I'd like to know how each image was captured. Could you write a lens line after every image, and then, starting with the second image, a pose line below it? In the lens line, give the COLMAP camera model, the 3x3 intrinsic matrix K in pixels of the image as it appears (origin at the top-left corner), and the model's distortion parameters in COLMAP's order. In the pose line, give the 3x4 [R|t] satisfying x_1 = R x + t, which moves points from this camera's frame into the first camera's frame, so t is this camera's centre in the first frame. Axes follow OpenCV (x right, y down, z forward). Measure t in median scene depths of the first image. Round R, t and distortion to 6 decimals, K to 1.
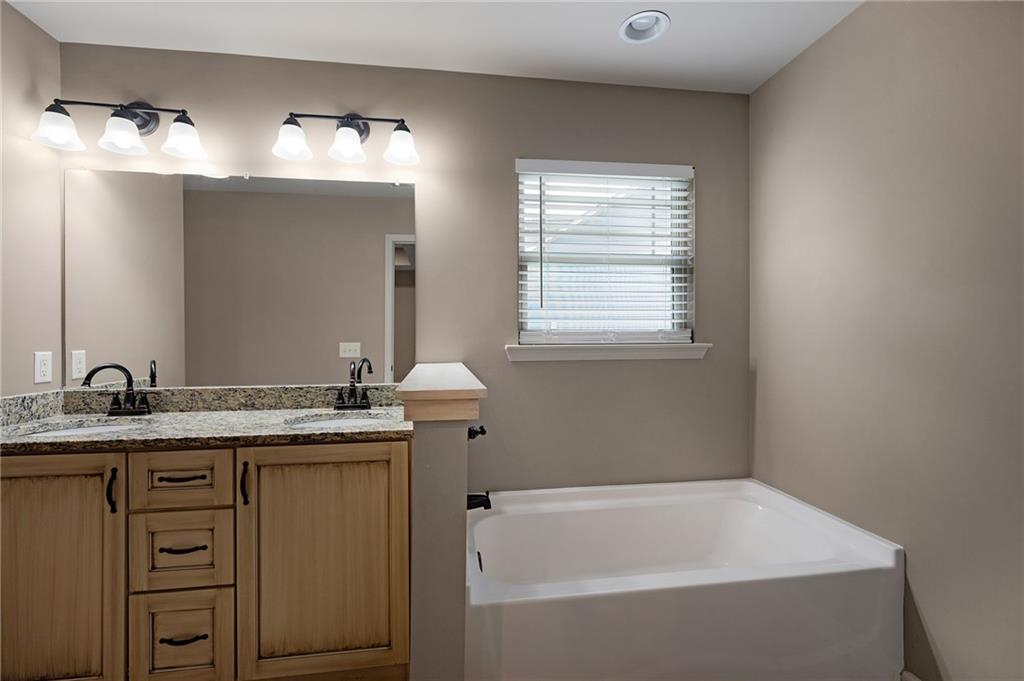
lens RADIAL K [[458.3, 0, 511.1], [0, 458.3, 334.7], [0, 0, 1]] dist [-0.001244, -0.000112]
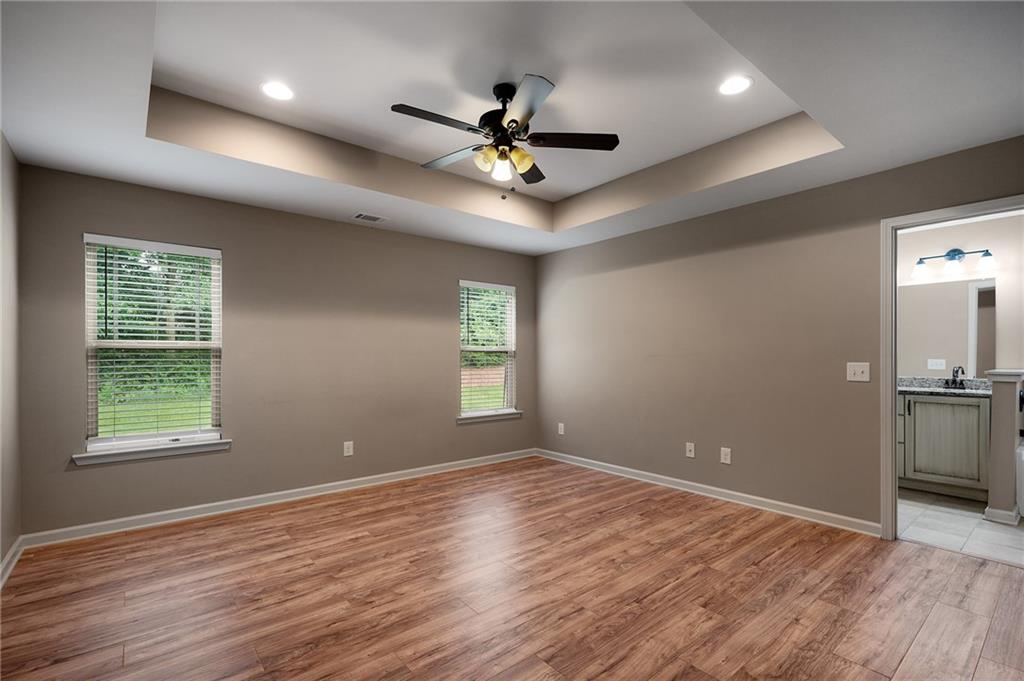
lens RADIAL K [[463.8, 0, 514.2], [0, 463.8, 357.9], [0, 0, 1]] dist [-0.001393, -0.000132]
pose [[0.526517, 0.007986, -0.850127, 0.453622], [-0.000914, 0.999961, 0.008827, -0.003328], [0.850164, -0.003871, 0.526504, -2.074370]]
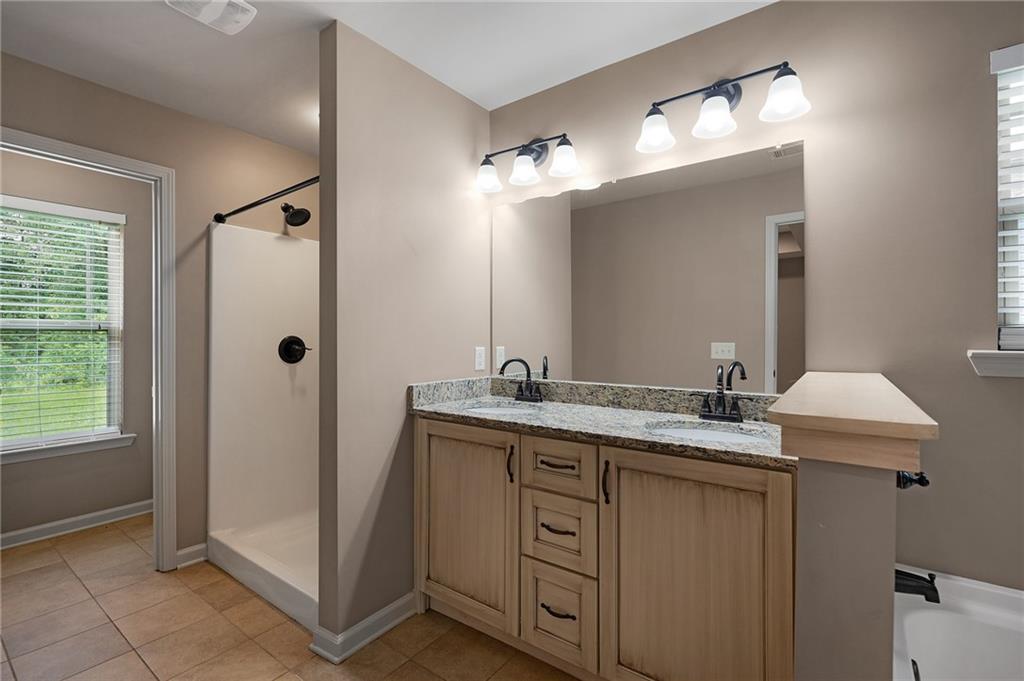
lens RADIAL K [[458.3, 0, 511.1], [0, 458.3, 334.7], [0, 0, 1]] dist [-0.001244, -0.000112]
pose [[0.710010, 0.000040, -0.704191, -0.017716], [0.000533, 1.000000, 0.000594, 0.000493], [0.704191, -0.000797, 0.710010, 0.113020]]
